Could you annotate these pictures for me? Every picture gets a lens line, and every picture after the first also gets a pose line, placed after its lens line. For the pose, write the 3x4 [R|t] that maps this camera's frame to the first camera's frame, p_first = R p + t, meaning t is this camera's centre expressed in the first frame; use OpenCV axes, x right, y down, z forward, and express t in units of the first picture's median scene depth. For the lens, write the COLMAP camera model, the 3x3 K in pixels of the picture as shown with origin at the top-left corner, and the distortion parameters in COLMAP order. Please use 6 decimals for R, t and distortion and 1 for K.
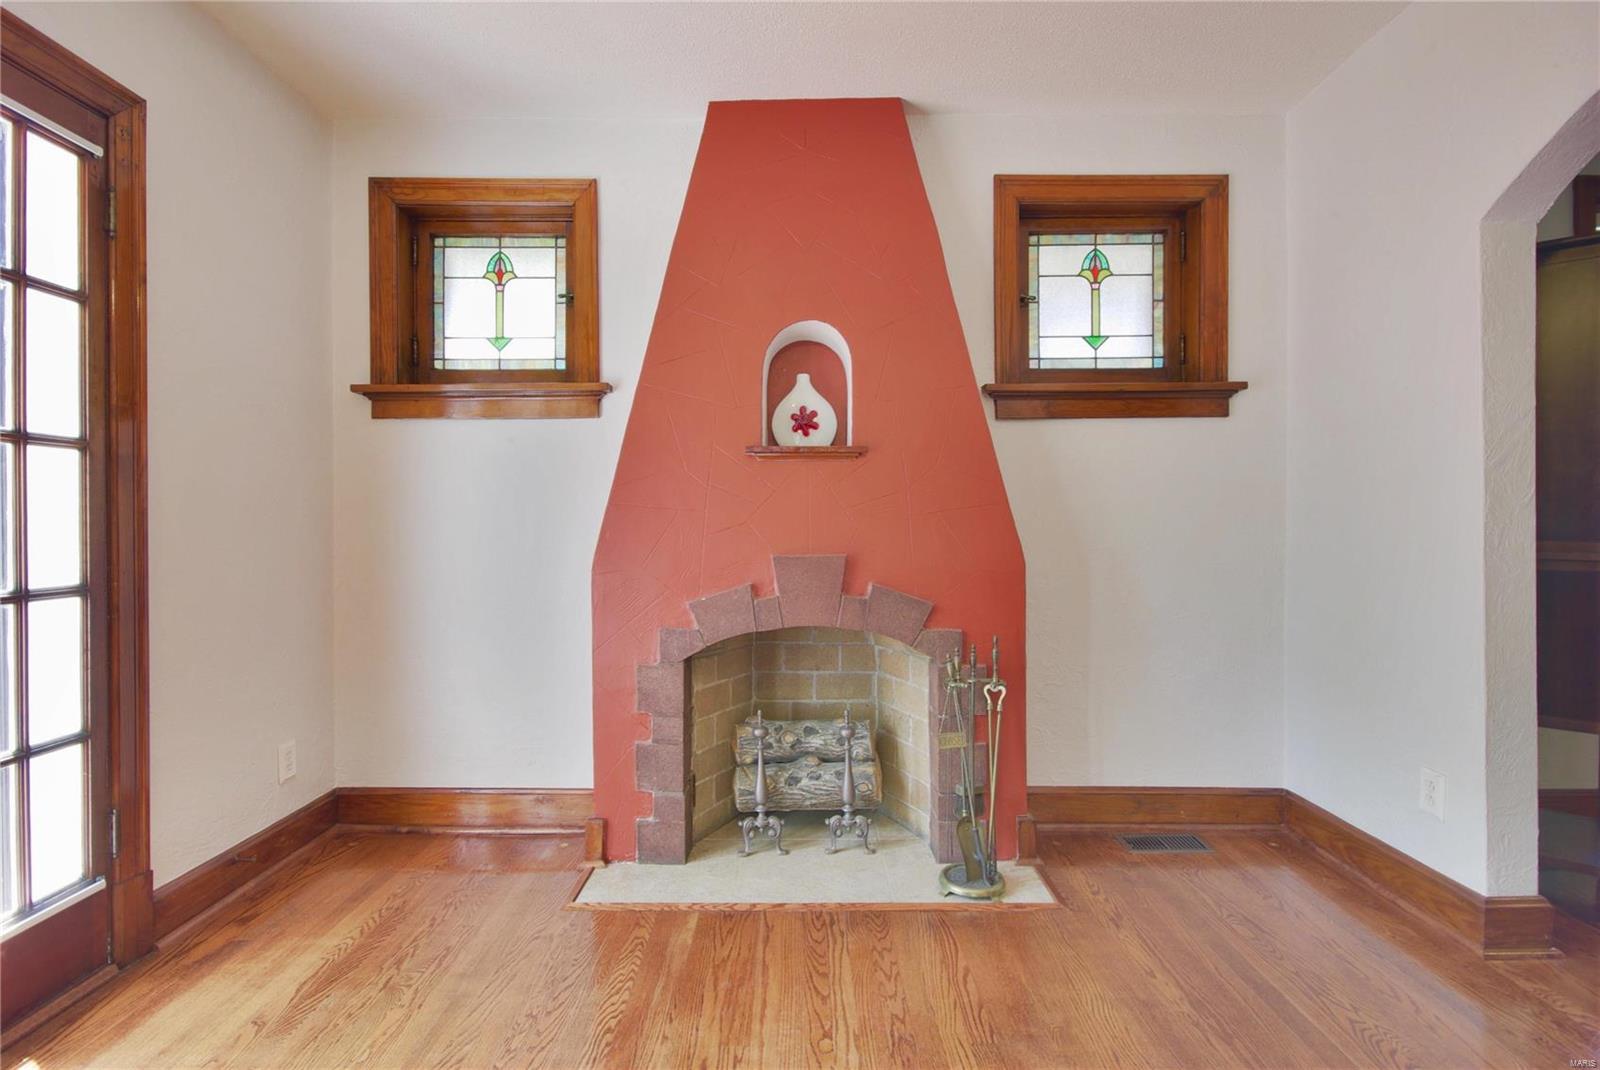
lens RADIAL K [[789.2, 0, 773.0], [0, 789.2, 527.9], [0, 0, 1]] dist [-0.002825, -0.000152]
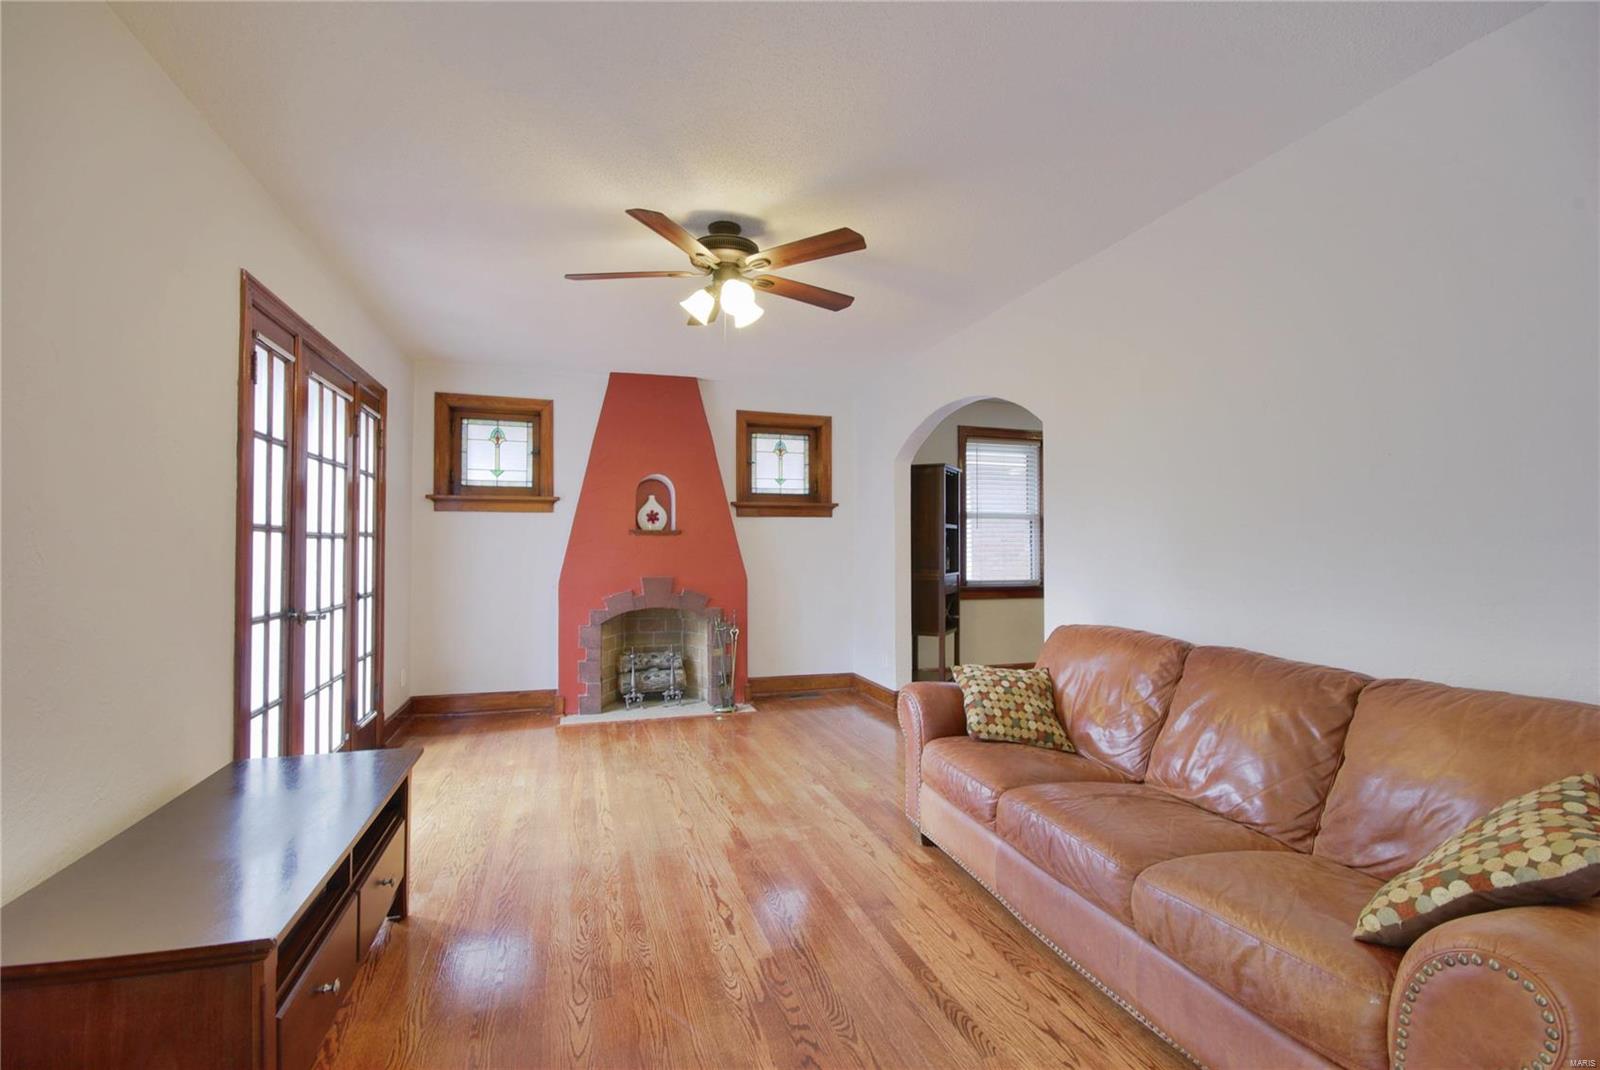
lens RADIAL K [[735.1, 0, 799.6], [0, 735.1, 539.9], [0, 0, 1]] dist [-0.016472, -0.000989]
pose [[0.946014, 0.007052, 0.324049, -0.235446], [-0.001572, 0.999851, -0.017167, -0.035383], [-0.324122, 0.015731, 0.945885, -1.078203]]
